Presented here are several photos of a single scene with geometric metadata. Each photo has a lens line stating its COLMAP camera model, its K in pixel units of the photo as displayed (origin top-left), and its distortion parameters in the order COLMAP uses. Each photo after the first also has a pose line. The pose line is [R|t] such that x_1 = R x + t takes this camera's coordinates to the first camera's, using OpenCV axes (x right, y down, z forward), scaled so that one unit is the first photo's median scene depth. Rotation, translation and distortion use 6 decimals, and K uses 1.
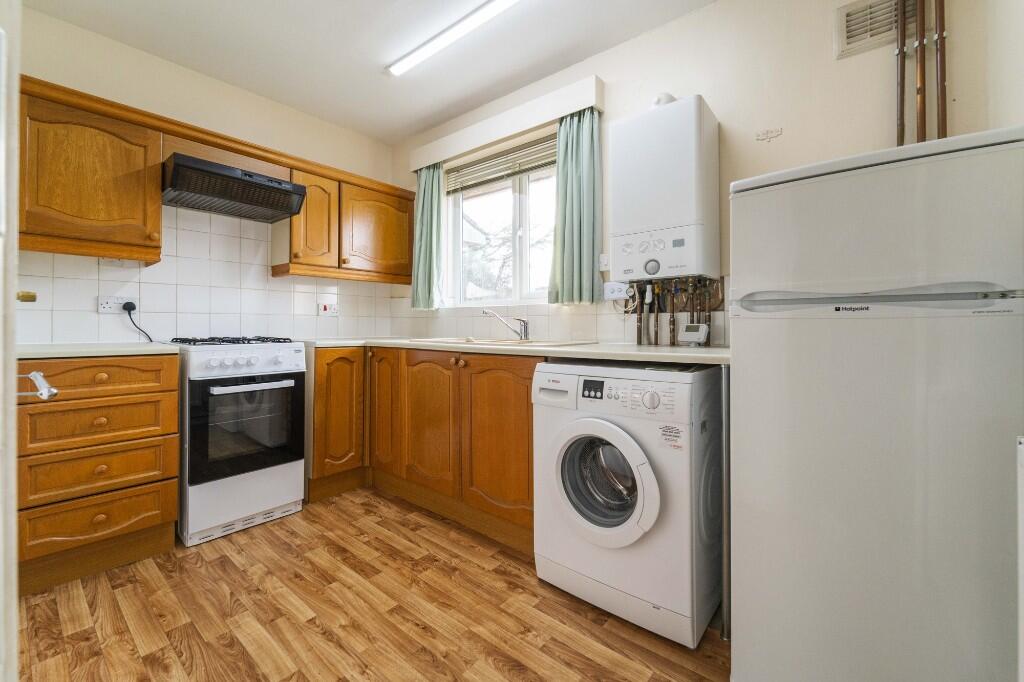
lens RADIAL K [[424.1, 0, 505.7], [0, 424.1, 331.0], [0, 0, 1]] dist [0.010115, -0.001465]
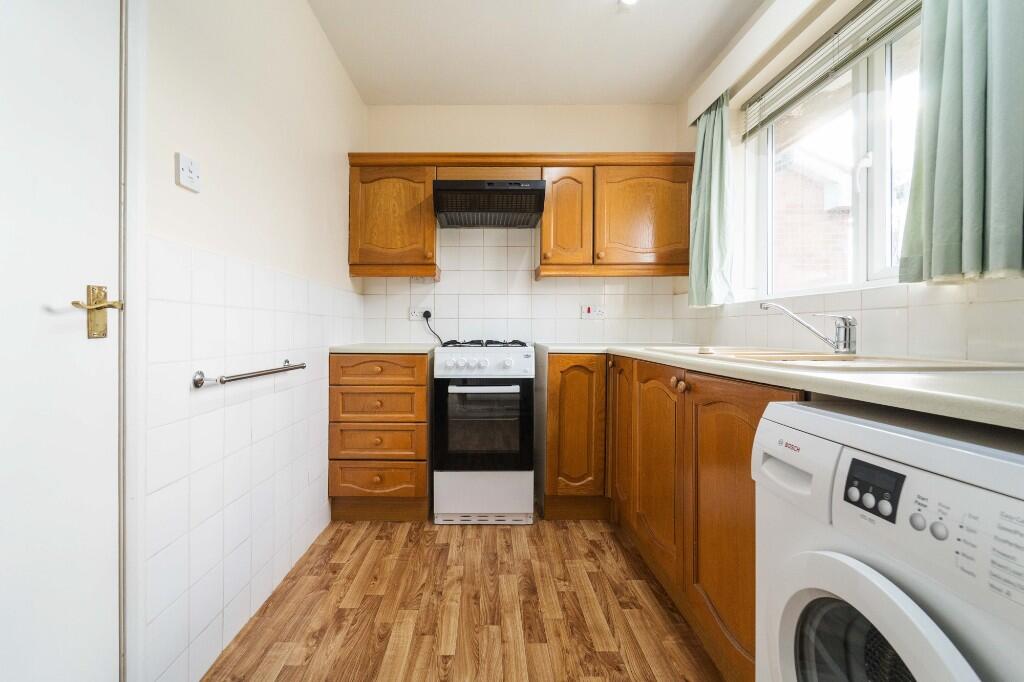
lens RADIAL K [[424.1, 0, 513.3], [0, 424.1, 337.3], [0, 0, 1]] dist [0.010115, -0.001465]
pose [[0.644002, 0.010491, -0.764951, 0.233759], [-0.007880, 0.999944, 0.007080, -0.001378], [0.764983, 0.001468, 0.644049, 0.396681]]
